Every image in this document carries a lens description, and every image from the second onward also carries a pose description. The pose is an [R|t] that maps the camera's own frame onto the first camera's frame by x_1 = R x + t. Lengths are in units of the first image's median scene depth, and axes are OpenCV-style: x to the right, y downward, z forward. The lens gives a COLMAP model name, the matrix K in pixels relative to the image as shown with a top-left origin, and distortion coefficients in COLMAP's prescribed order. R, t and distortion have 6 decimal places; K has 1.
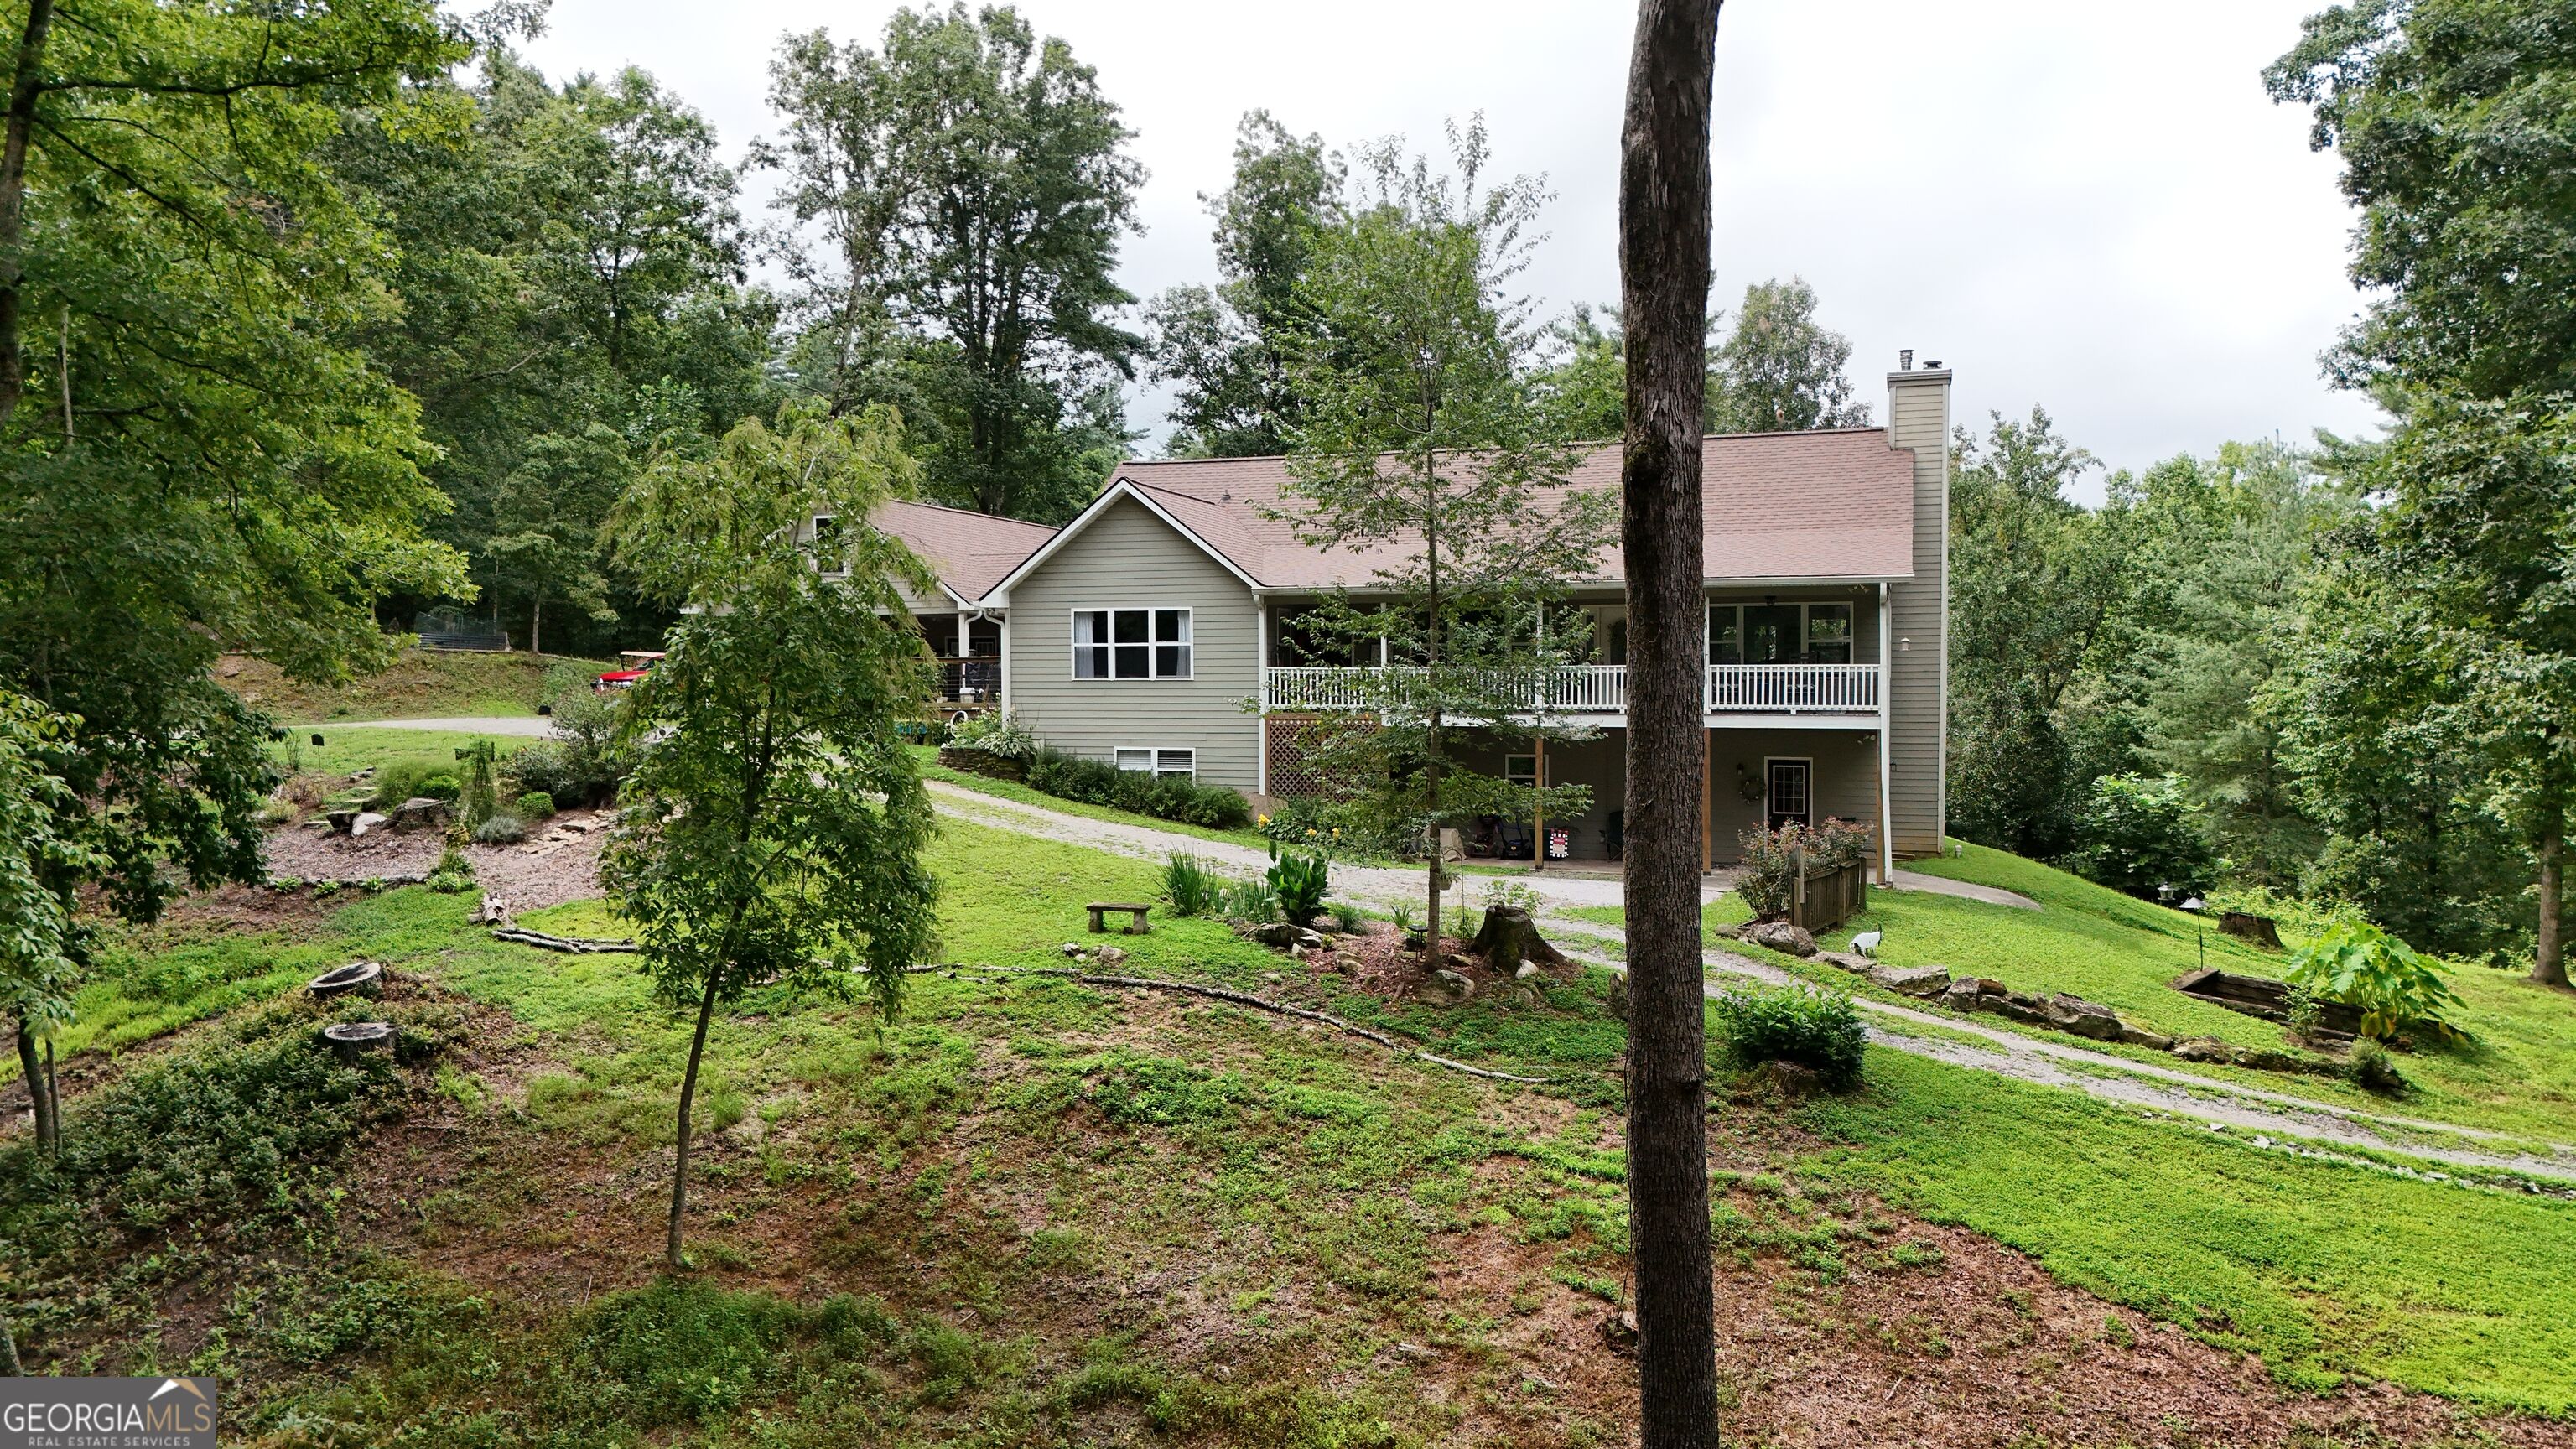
lens RADIAL K [[1875.3, 0, 1292.2], [0, 1875.3, 726.6], [0, 0, 1]] dist [0.095310, -0.122895]
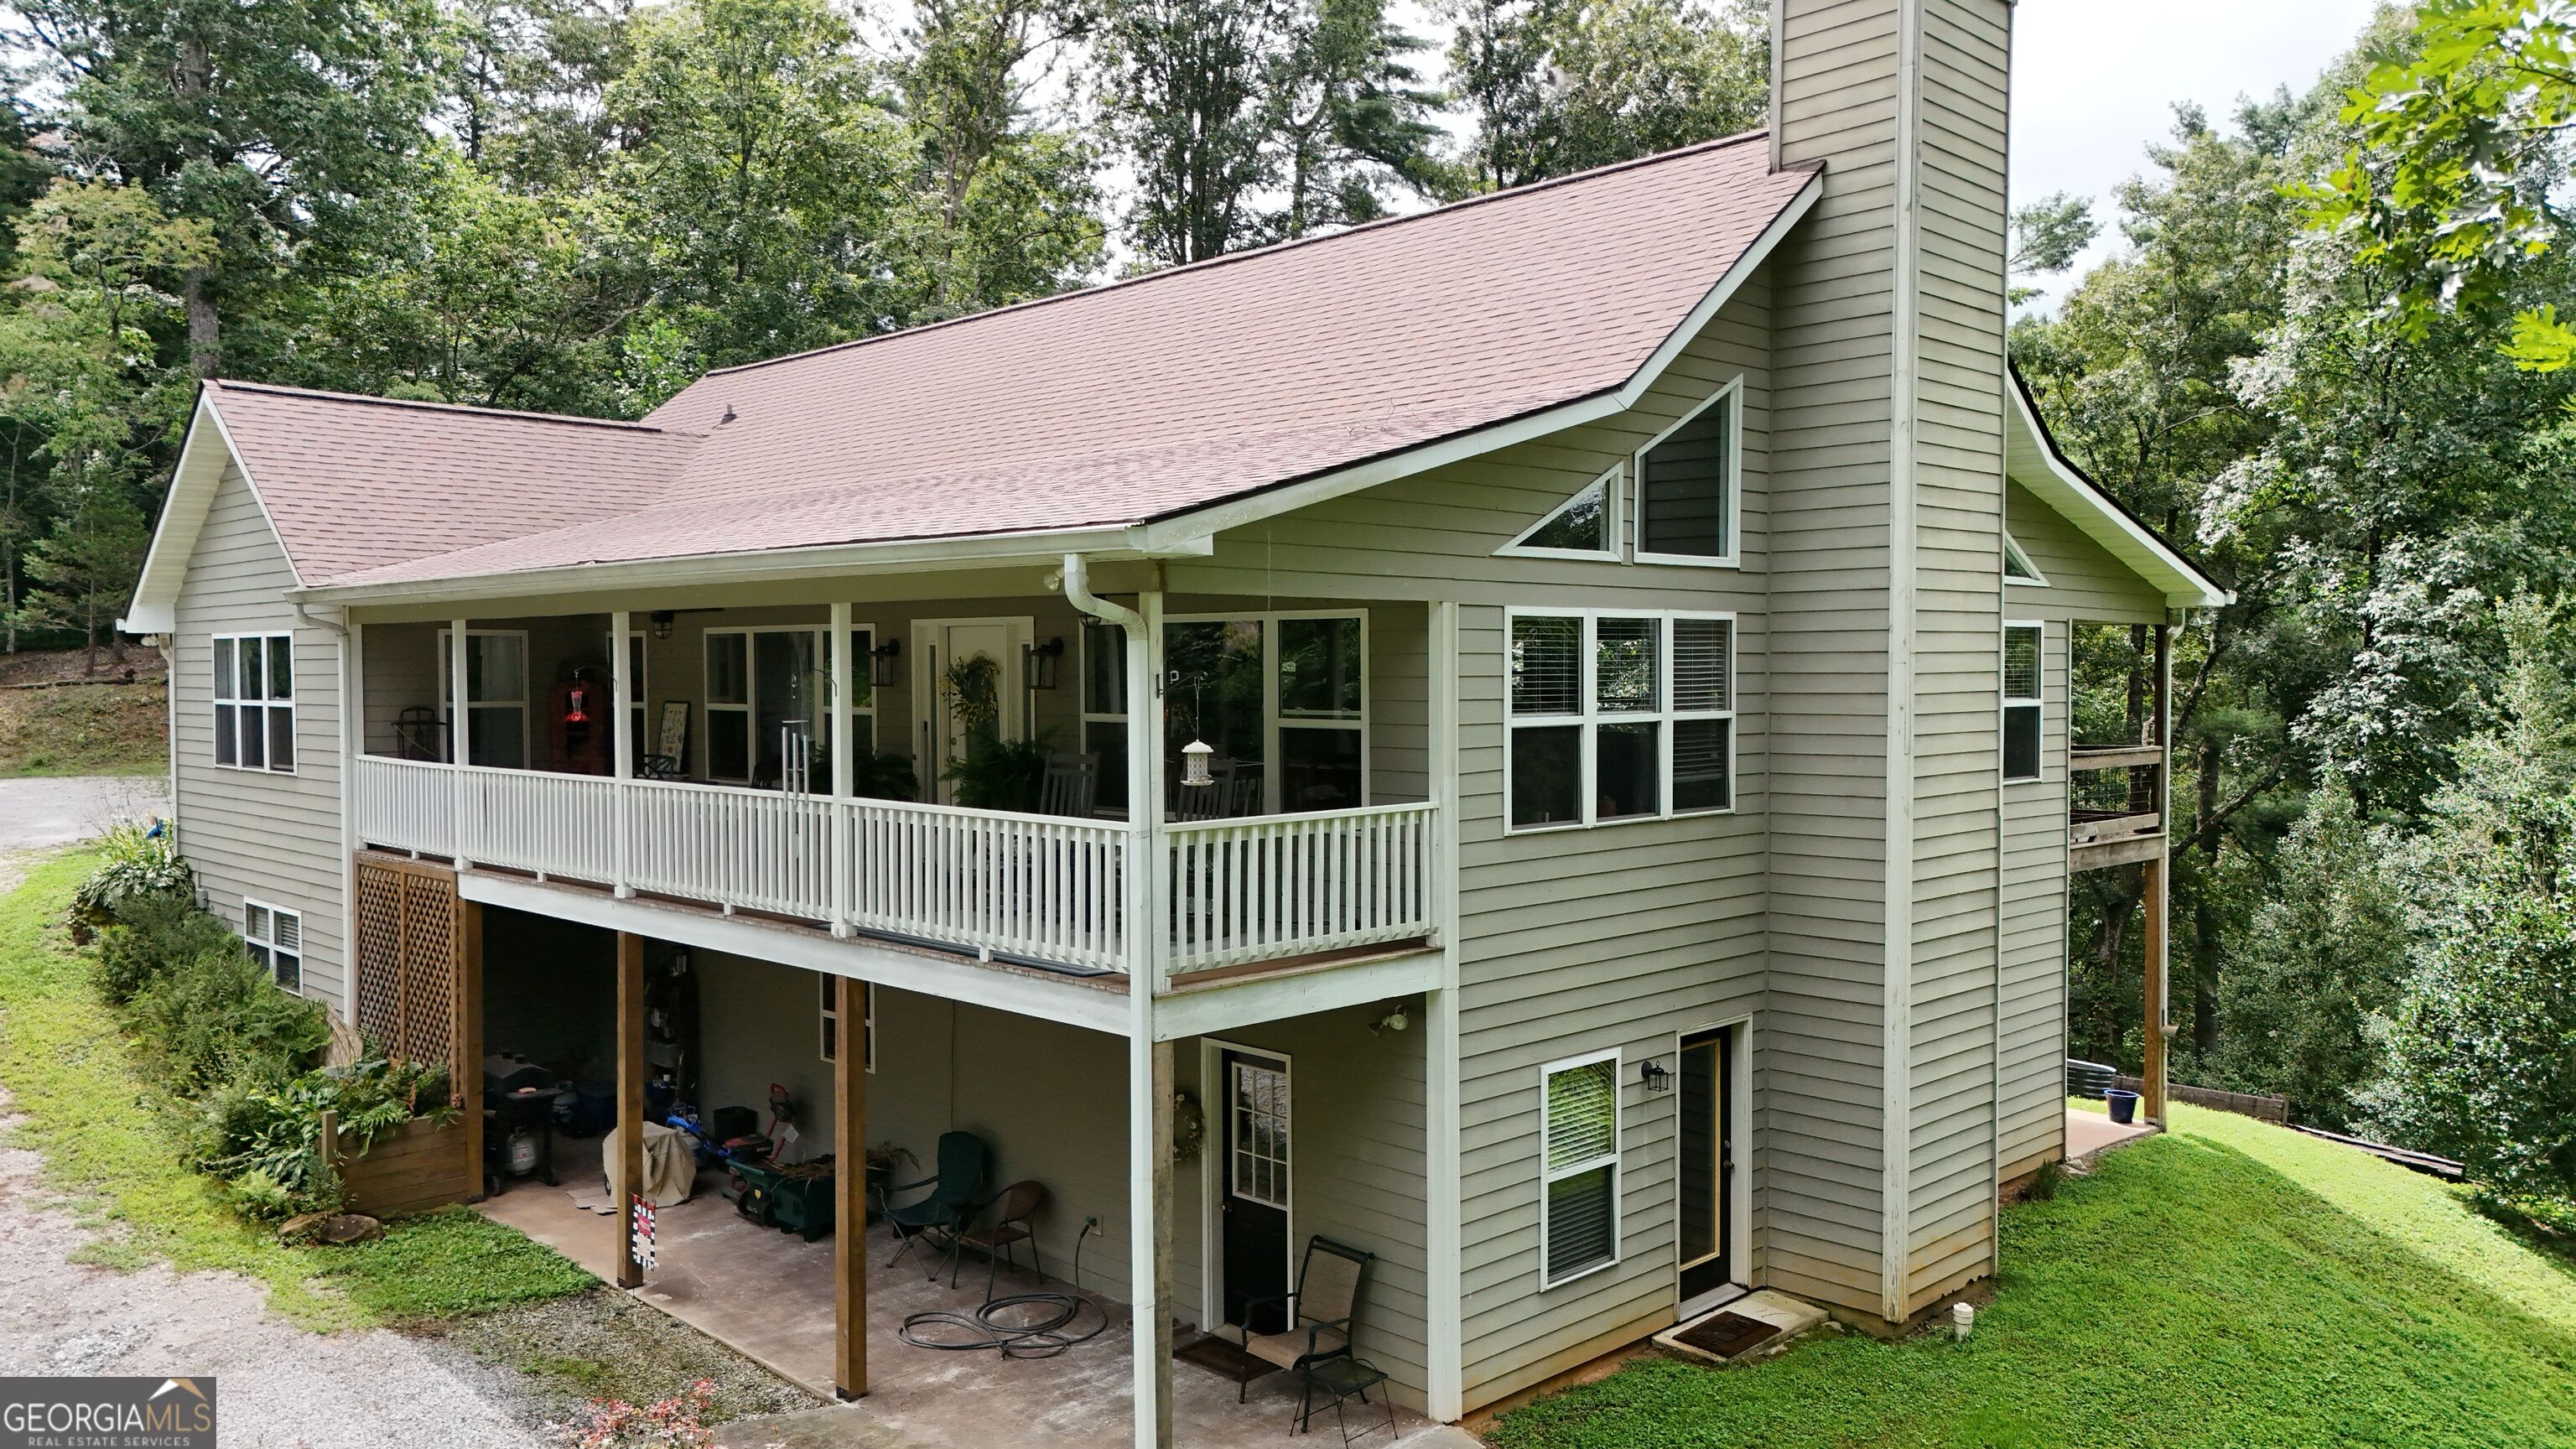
lens RADIAL K [[1892.7, 0, 1289.6], [0, 1892.7, 721.0], [0, 0, 1]] dist [0.072679, -0.069133]
pose [[0.888086, 0.012653, -0.459504, 0.238590], [-0.010240, 0.999918, 0.007744, -0.026321], [0.459564, -0.002172, 0.888142, 0.379273]]
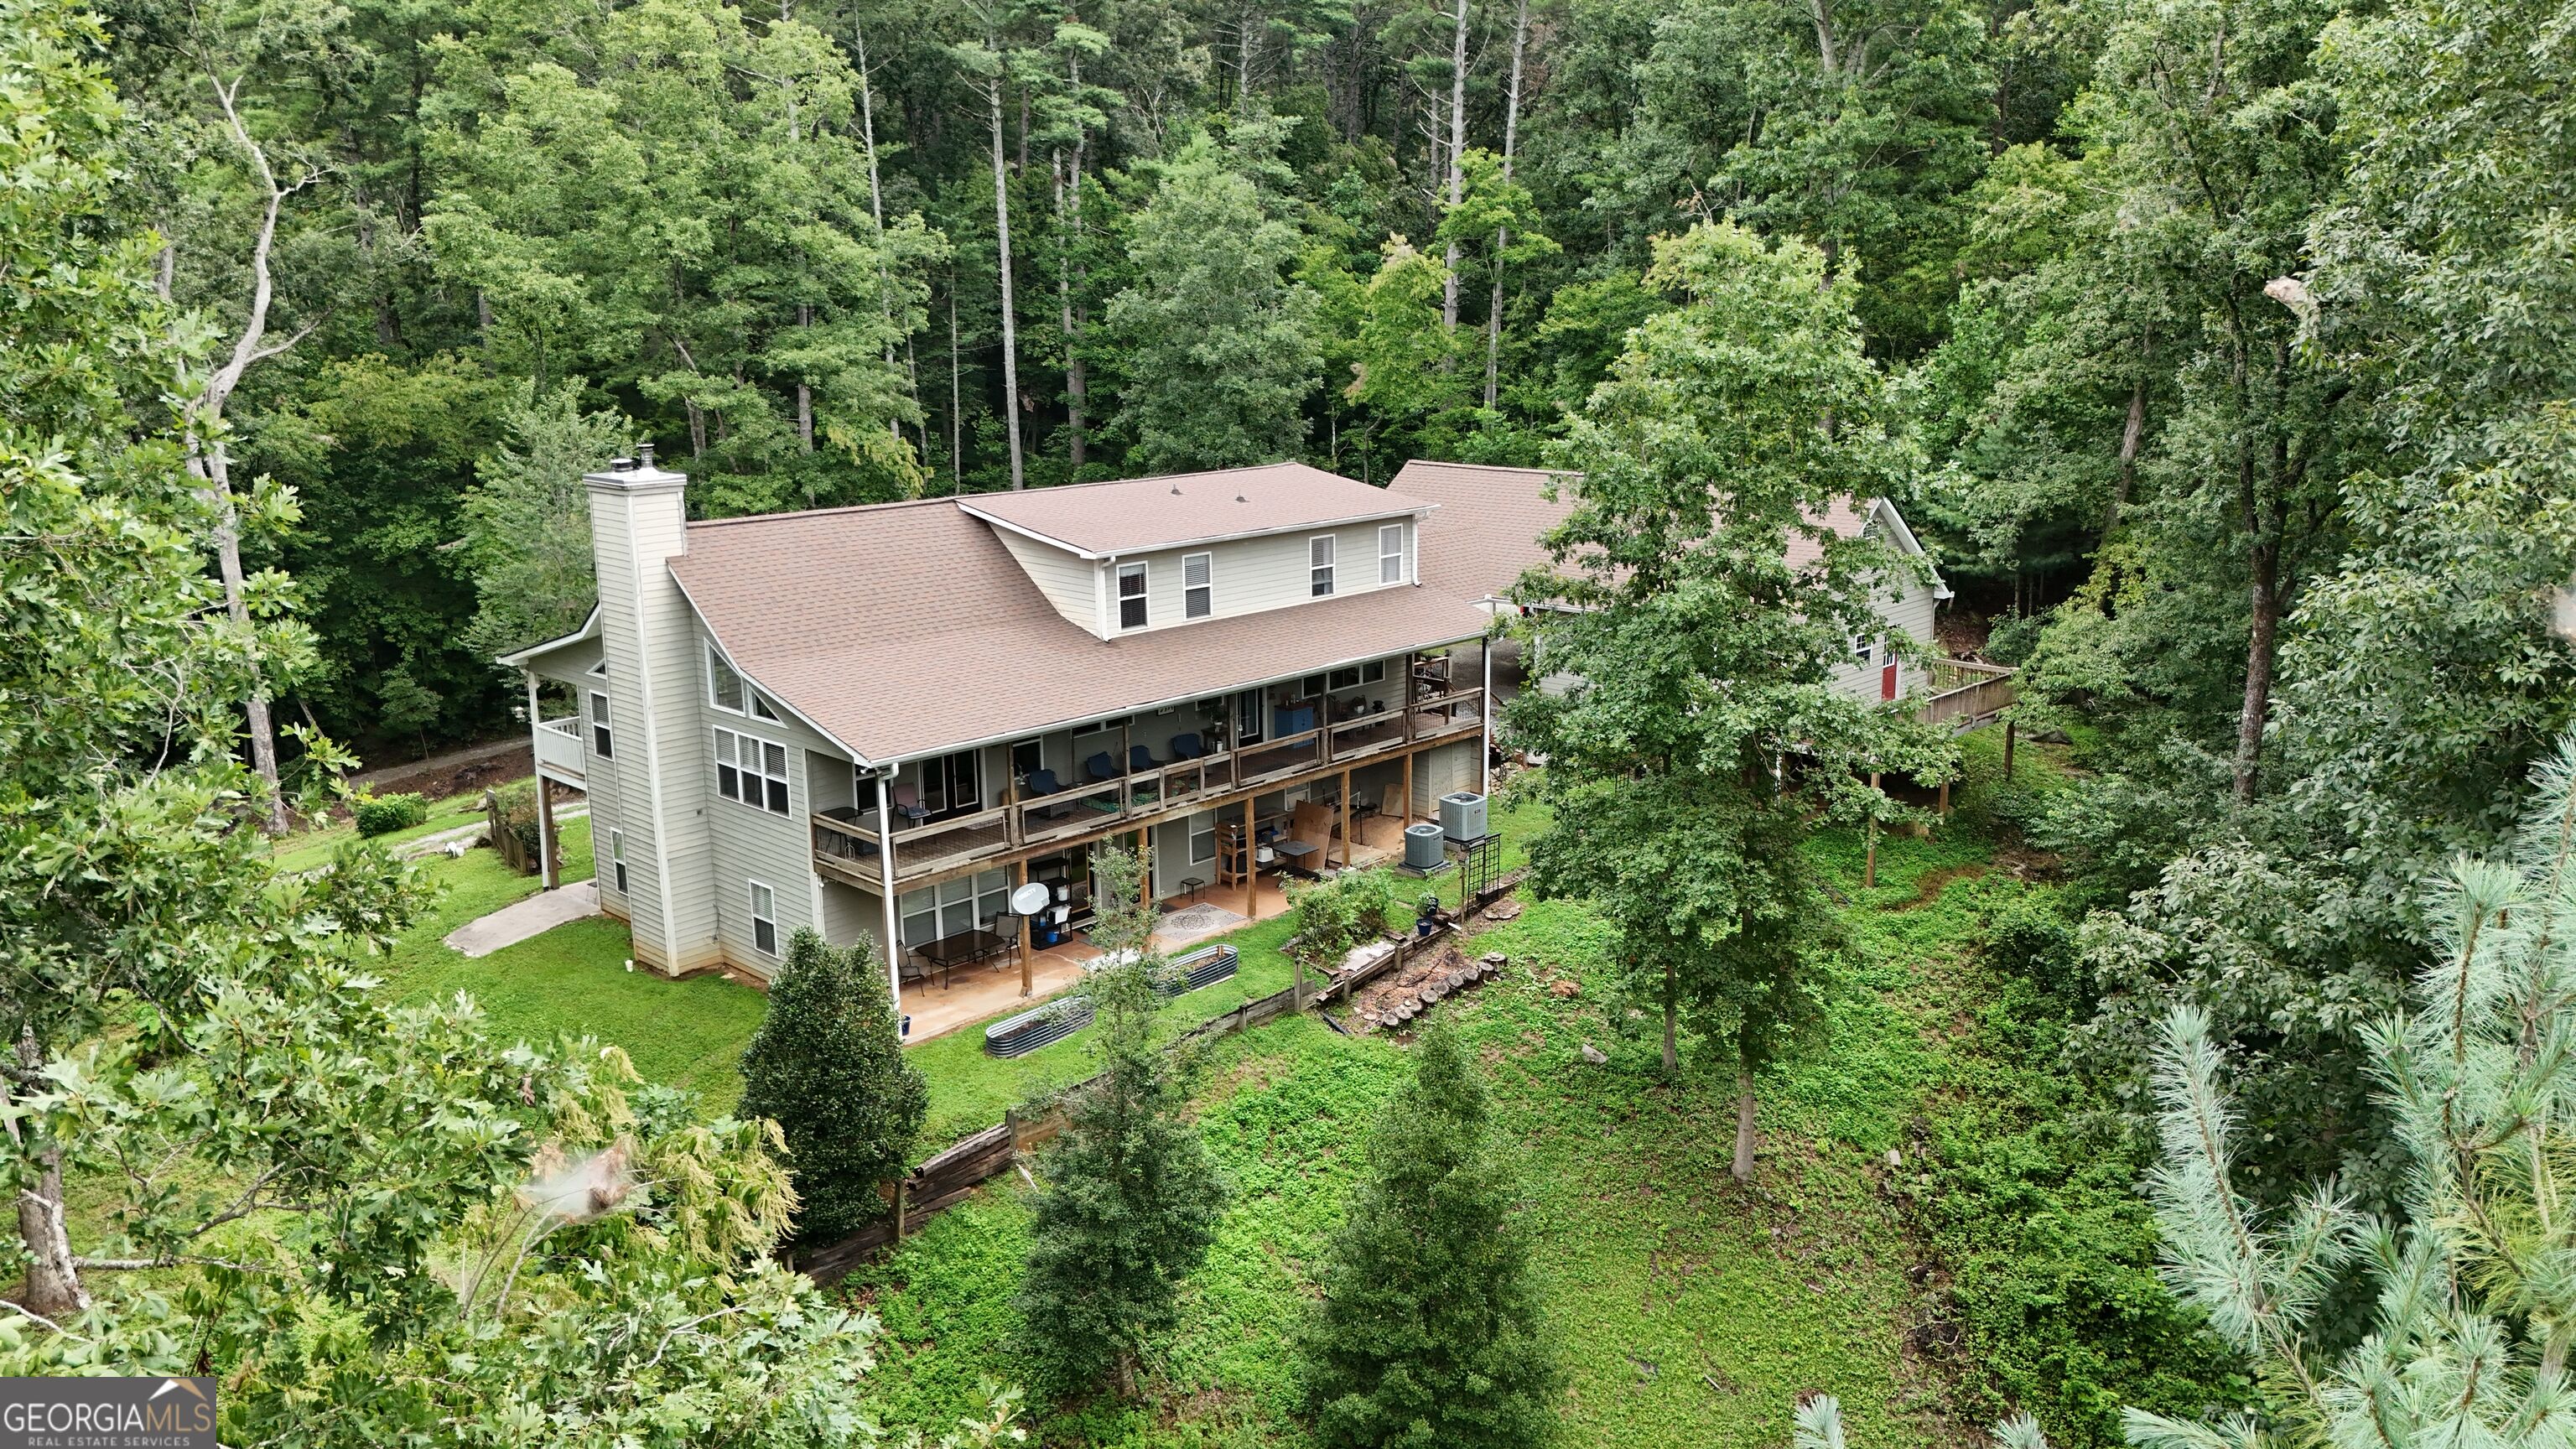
lens RADIAL K [[1875.3, 0, 1292.2], [0, 1875.3, 726.6], [0, 0, 1]] dist [0.095310, -0.122895]
pose [[-0.445556, 0.209000, -0.870516, 0.601219], [-0.008280, 0.971364, 0.237450, -0.176649], [0.895216, 0.113005, -0.431067, 0.971657]]
